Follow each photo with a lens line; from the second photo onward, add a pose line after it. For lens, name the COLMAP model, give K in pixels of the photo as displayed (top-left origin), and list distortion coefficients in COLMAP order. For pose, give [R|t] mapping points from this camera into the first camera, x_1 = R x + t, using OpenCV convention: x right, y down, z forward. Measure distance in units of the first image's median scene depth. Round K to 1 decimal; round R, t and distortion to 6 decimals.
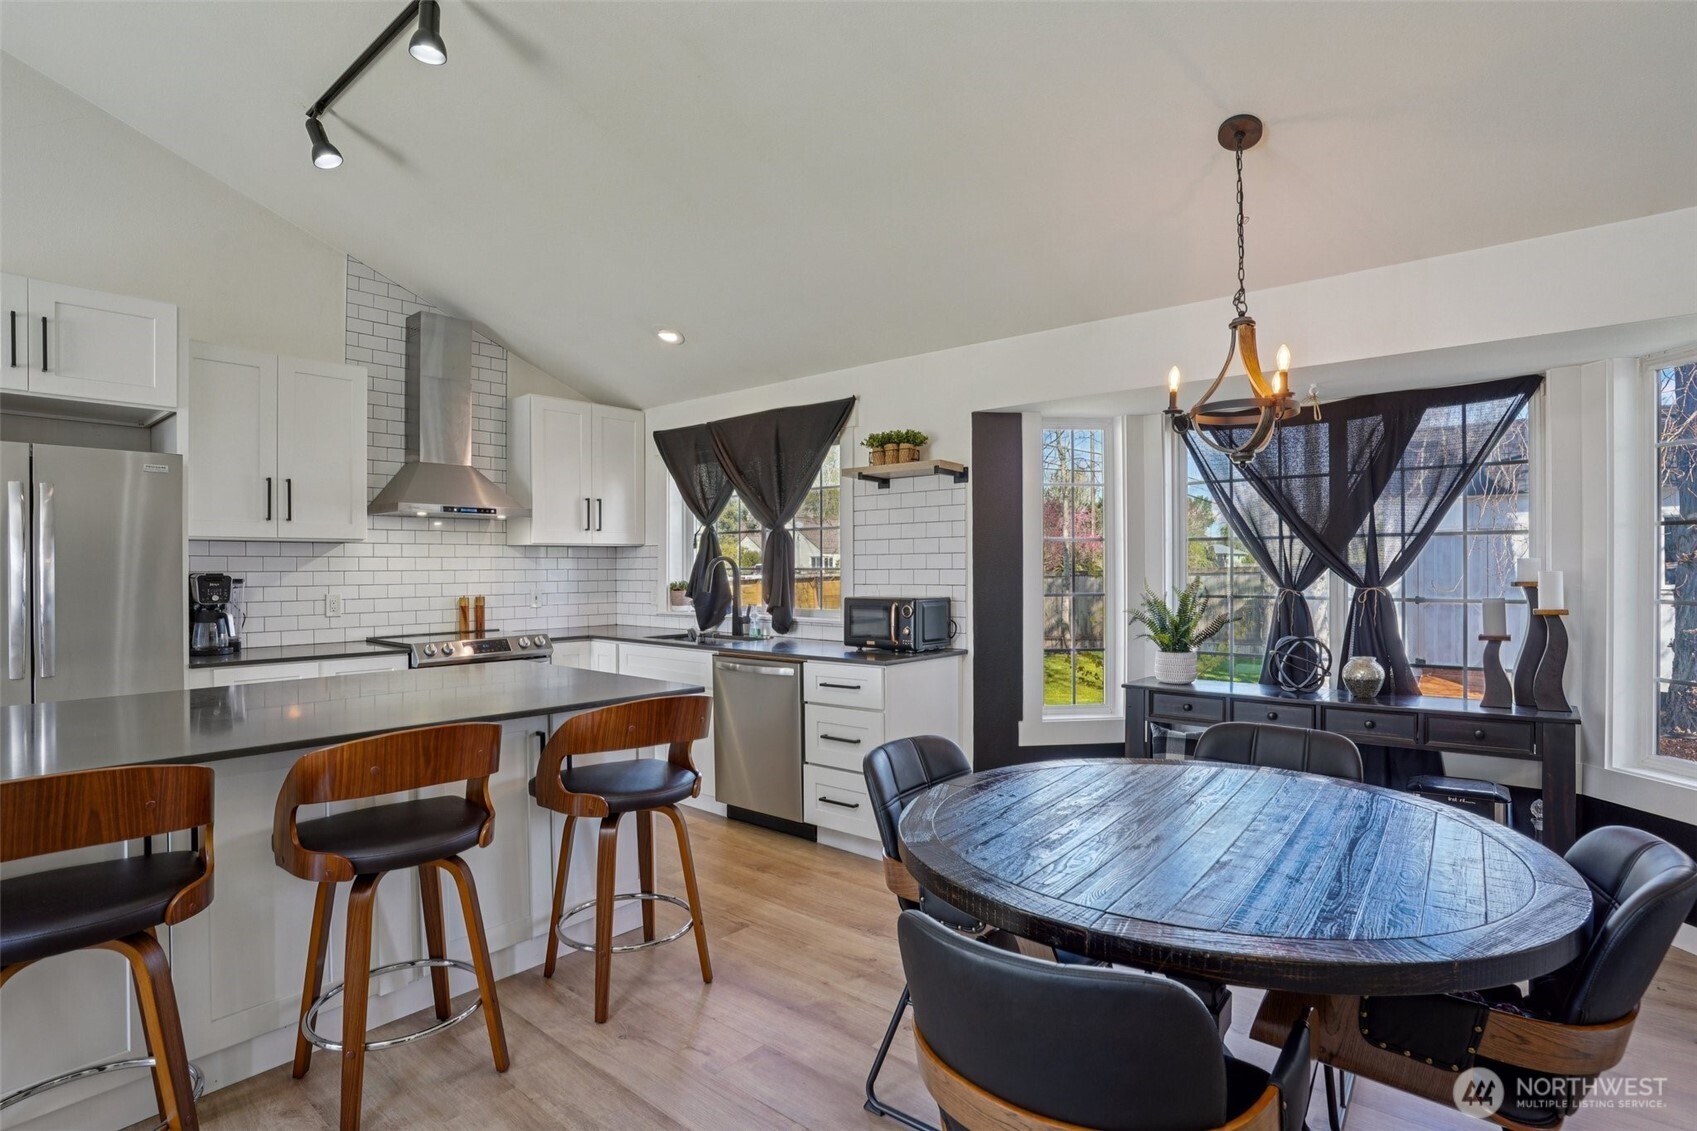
lens RADIAL K [[821.2, 0, 848.5], [0, 821.2, 565.5], [0, 0, 1]] dist [-0.085103, 0.033678]
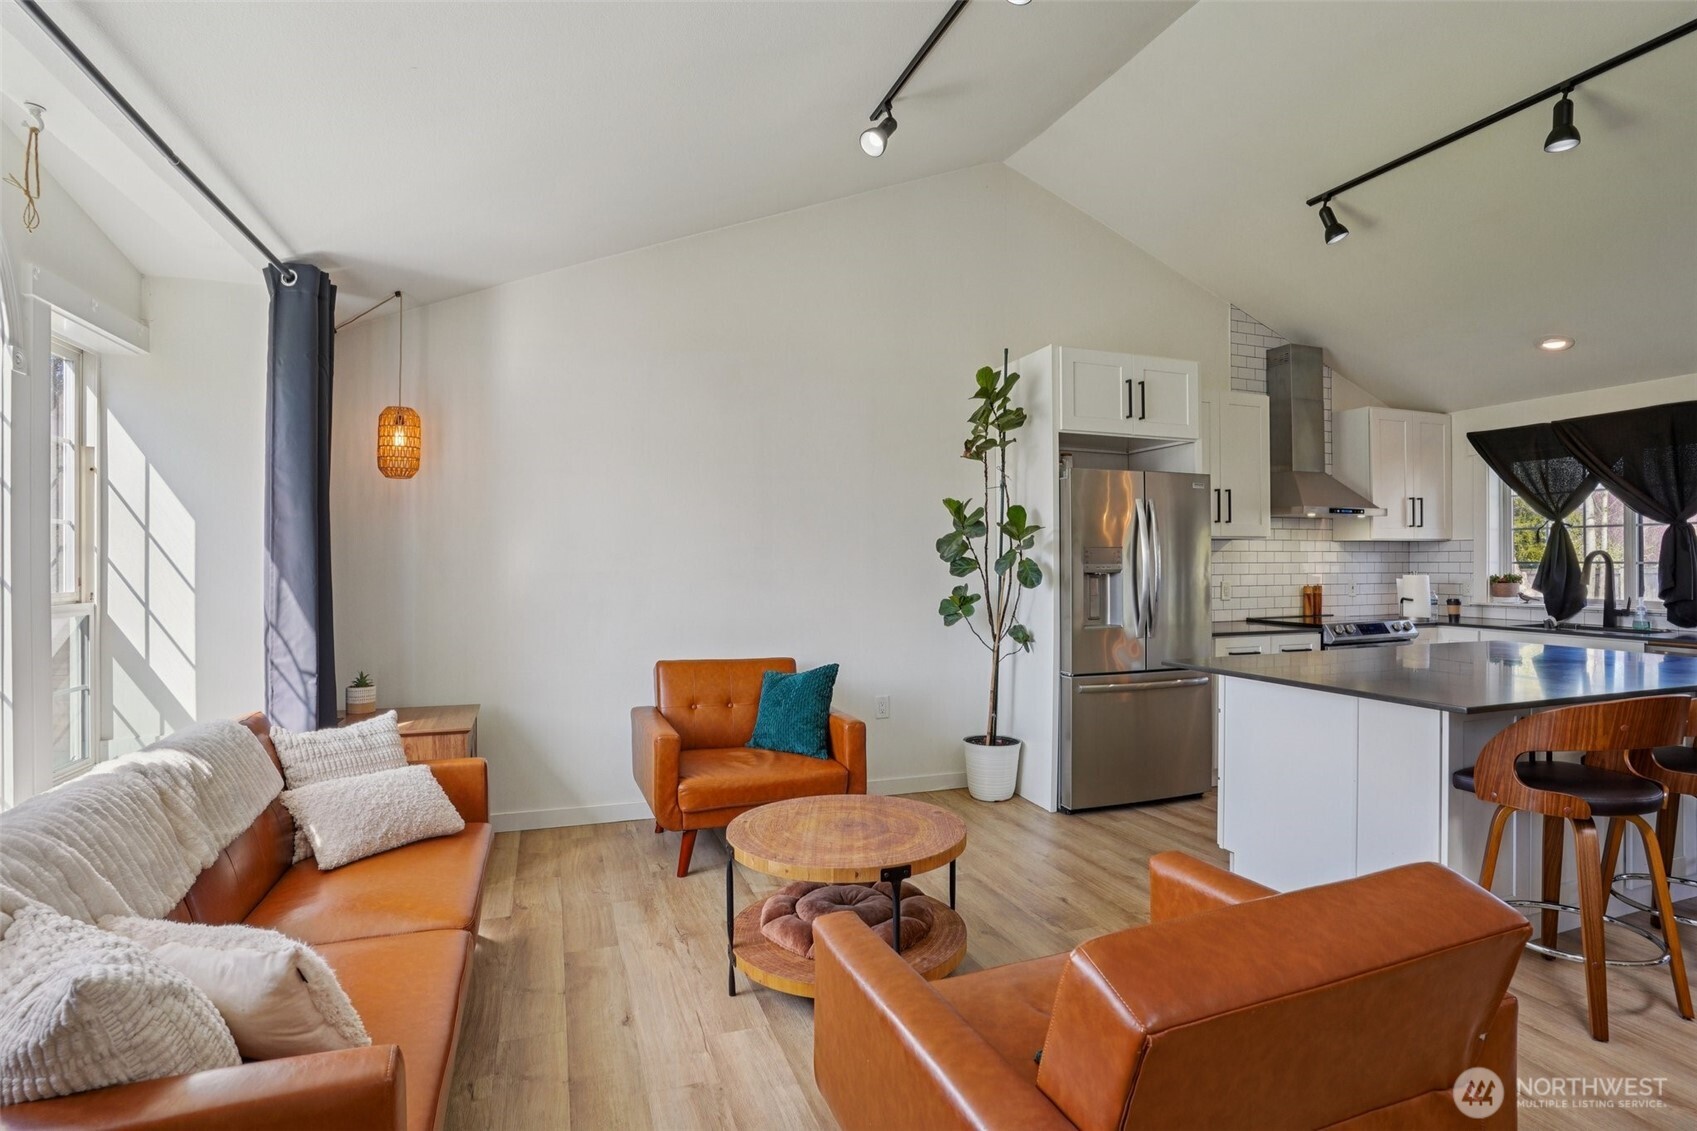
lens RADIAL K [[821.2, 0, 848.5], [0, 821.2, 565.5], [0, 0, 1]] dist [-0.085103, 0.033678]
pose [[0.860423, 0.005316, -0.509552, -0.441887], [-0.001078, 0.999962, 0.008611, 0.000591], [0.509579, -0.006860, 0.860397, -0.318321]]
